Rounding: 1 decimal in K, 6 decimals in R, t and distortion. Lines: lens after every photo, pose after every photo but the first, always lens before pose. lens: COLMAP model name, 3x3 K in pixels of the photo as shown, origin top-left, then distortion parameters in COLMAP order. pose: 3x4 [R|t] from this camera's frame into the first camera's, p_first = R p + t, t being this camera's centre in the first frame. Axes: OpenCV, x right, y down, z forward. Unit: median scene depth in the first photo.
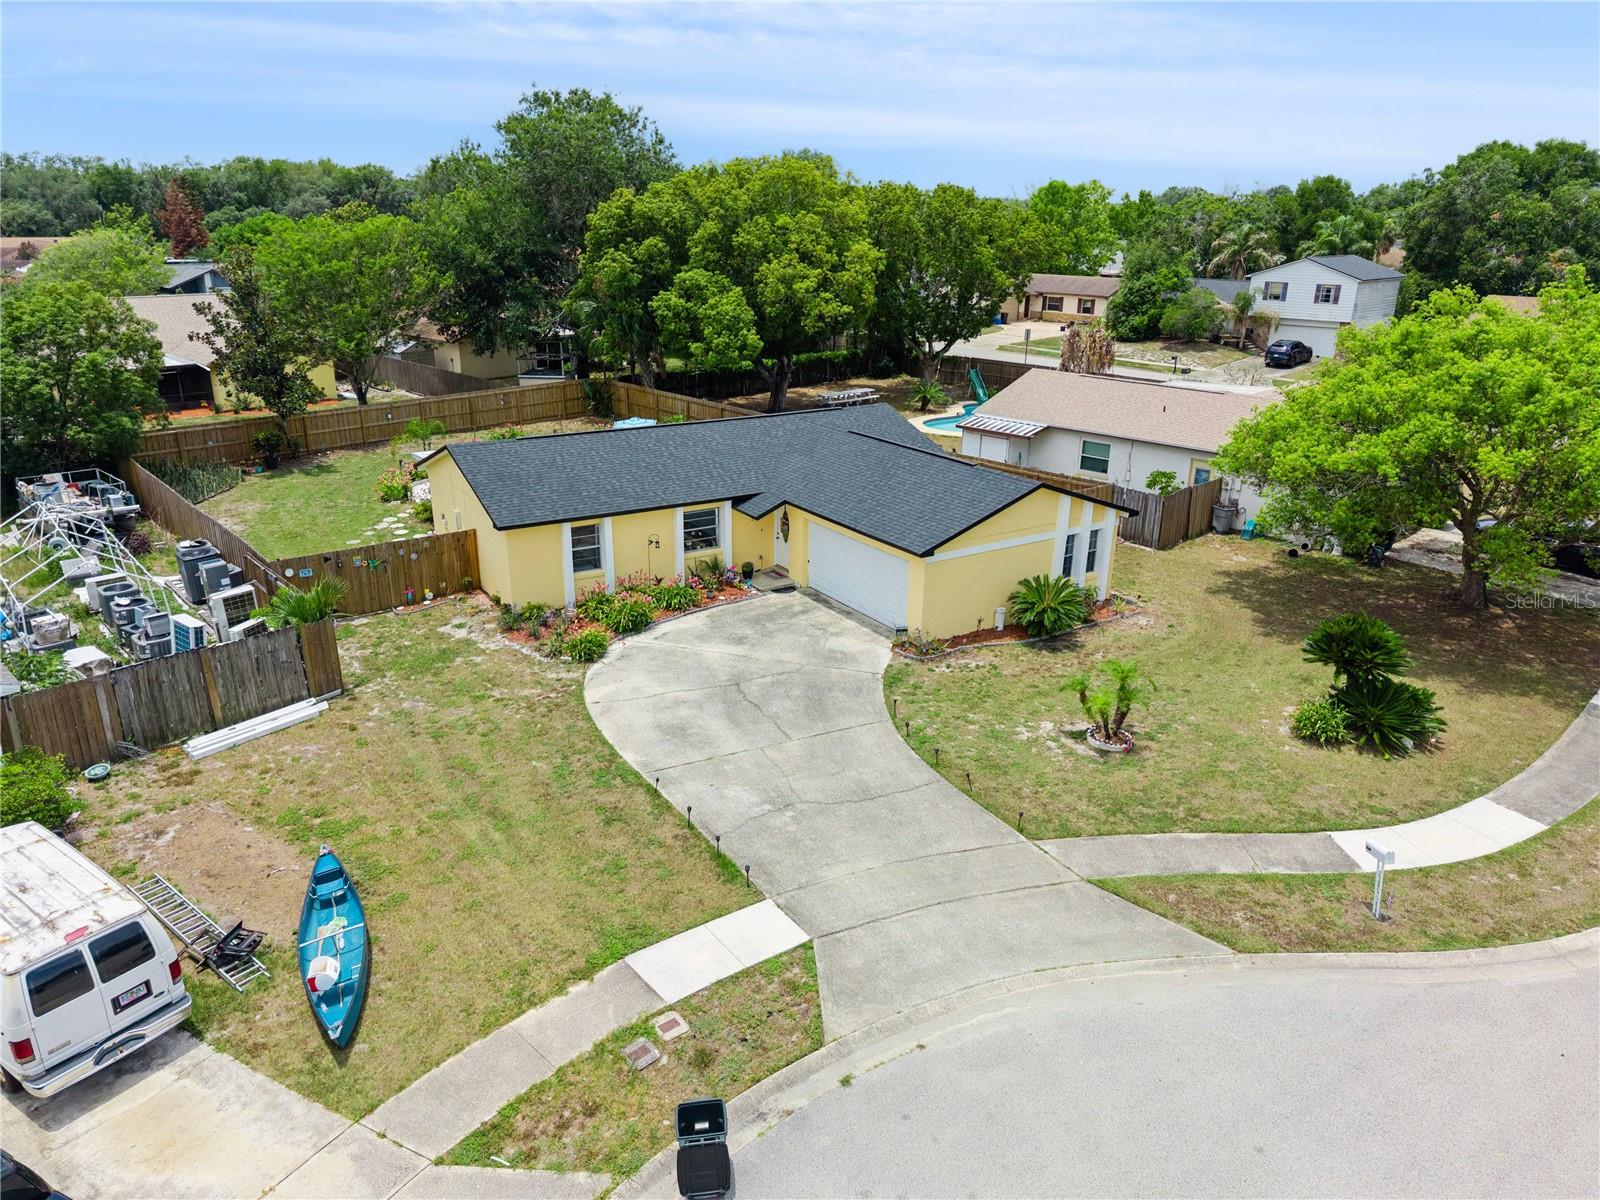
lens RADIAL K [[1086.8, 0, 811.4], [0, 1086.8, 601.5], [0, 0, 1]] dist [0.023802, -0.002865]
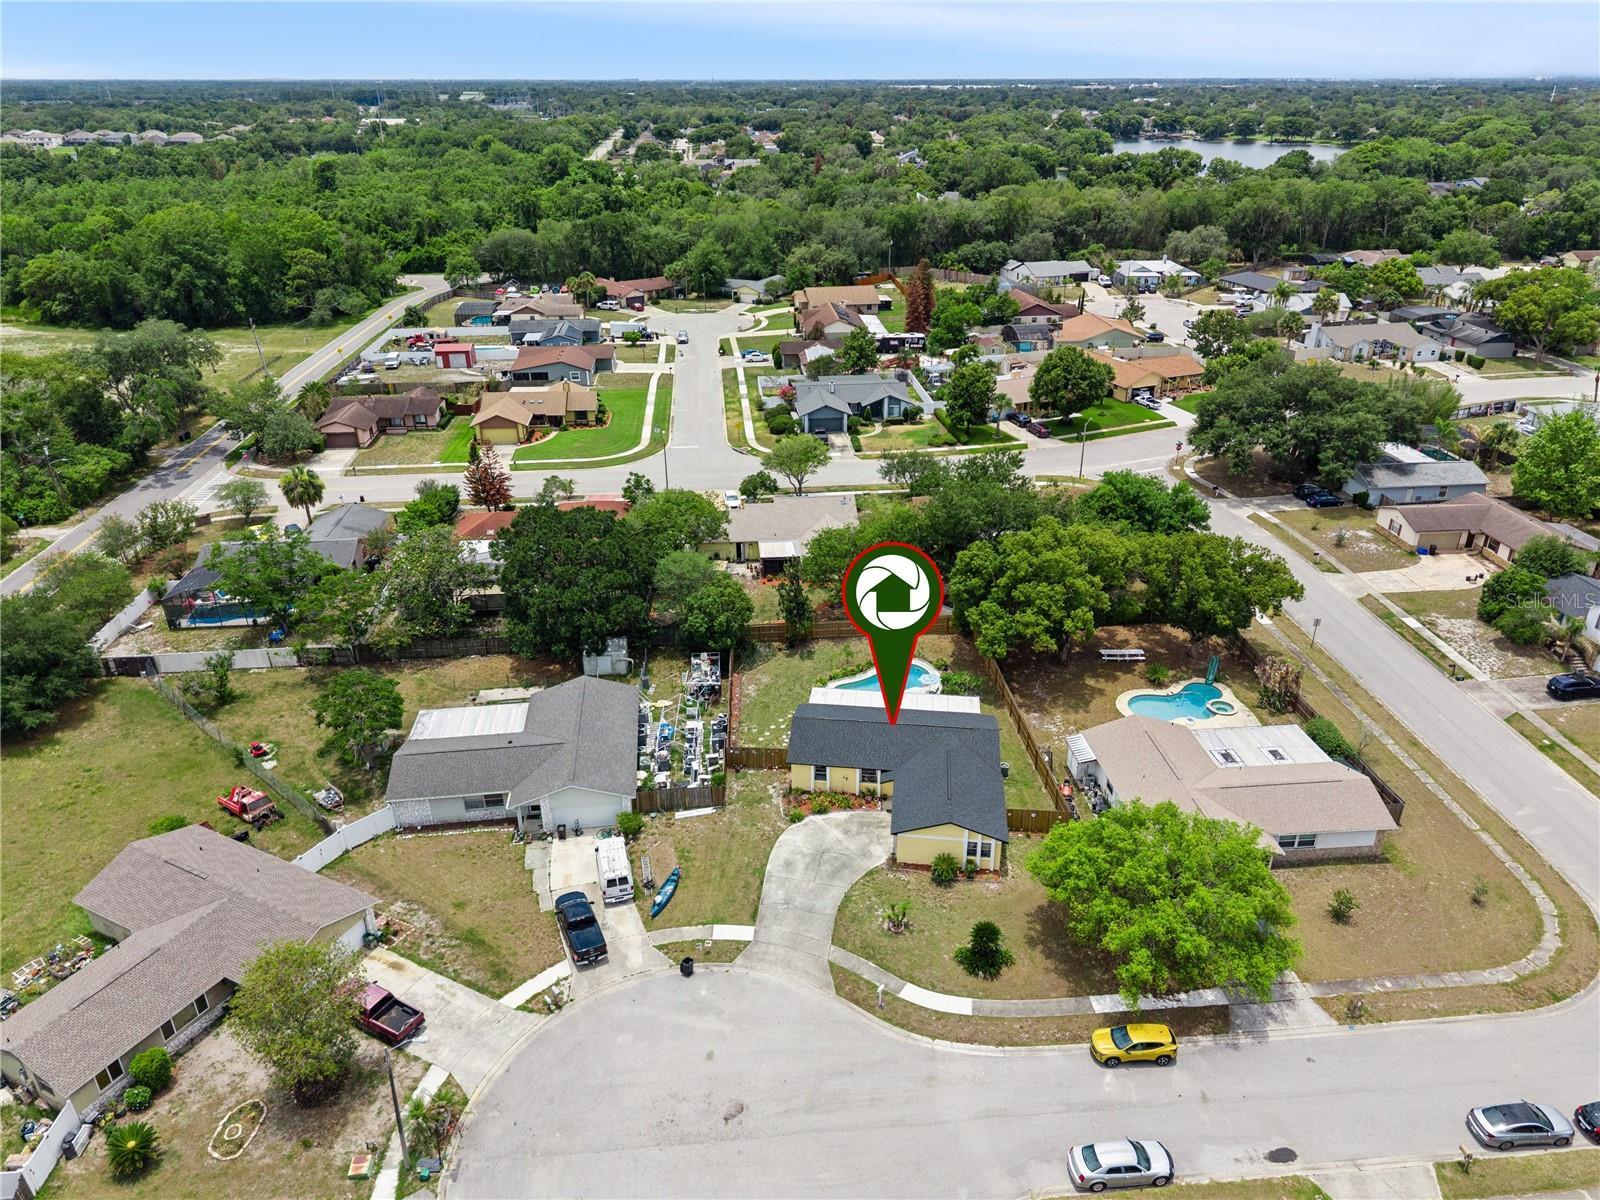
lens RADIAL K [[1086.8, 0, 811.4], [0, 1086.8, 601.5], [0, 0, 1]] dist [0.023802, -0.002865]
pose [[0.772906, 0.268379, -0.574969, 1.228651], [-0.203593, 0.963128, 0.175879, -0.941939], [0.600971, -0.018878, 0.799048, -1.174512]]
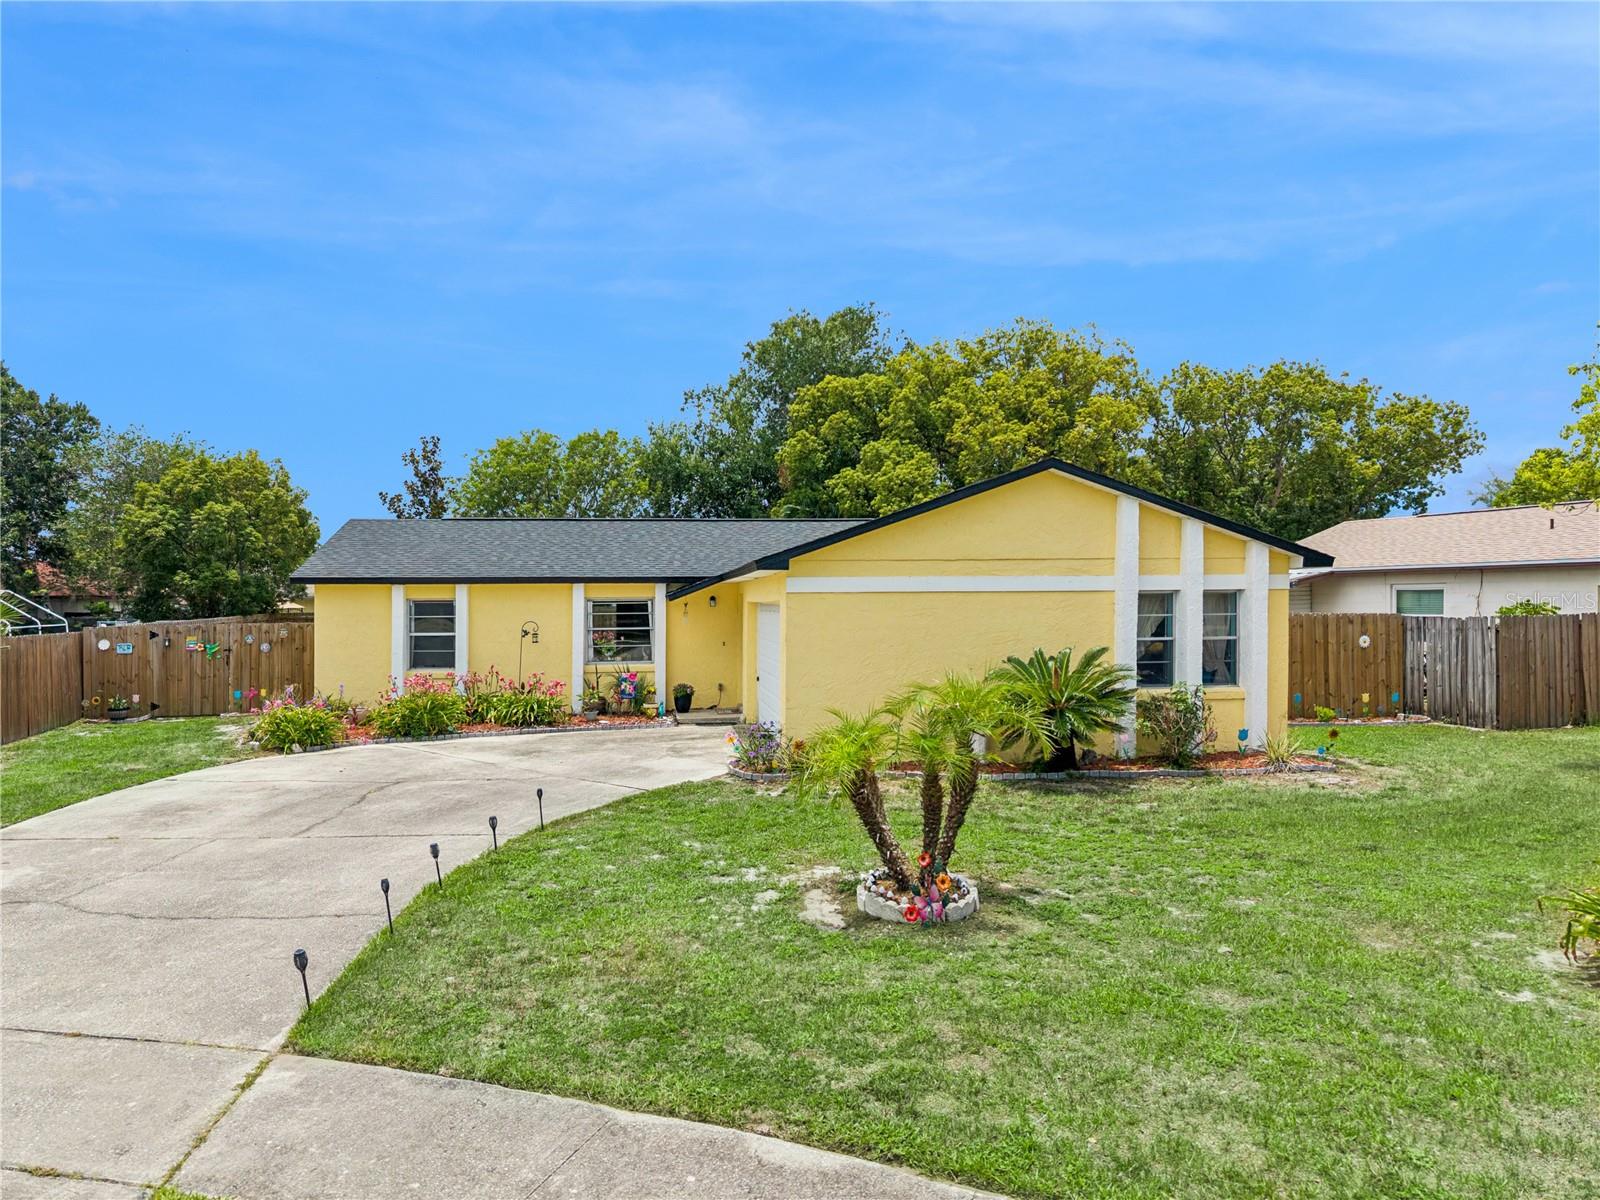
lens RADIAL K [[1091.3, 0, 792.9], [0, 1091.3, 619.8], [0, 0, 1]] dist [0.007014, -0.004111]
pose [[0.894194, -0.010932, -0.447547, 0.305971], [-0.139299, 0.943281, -0.301359, 0.119542], [0.425457, 0.331816, 0.841953, 0.513646]]
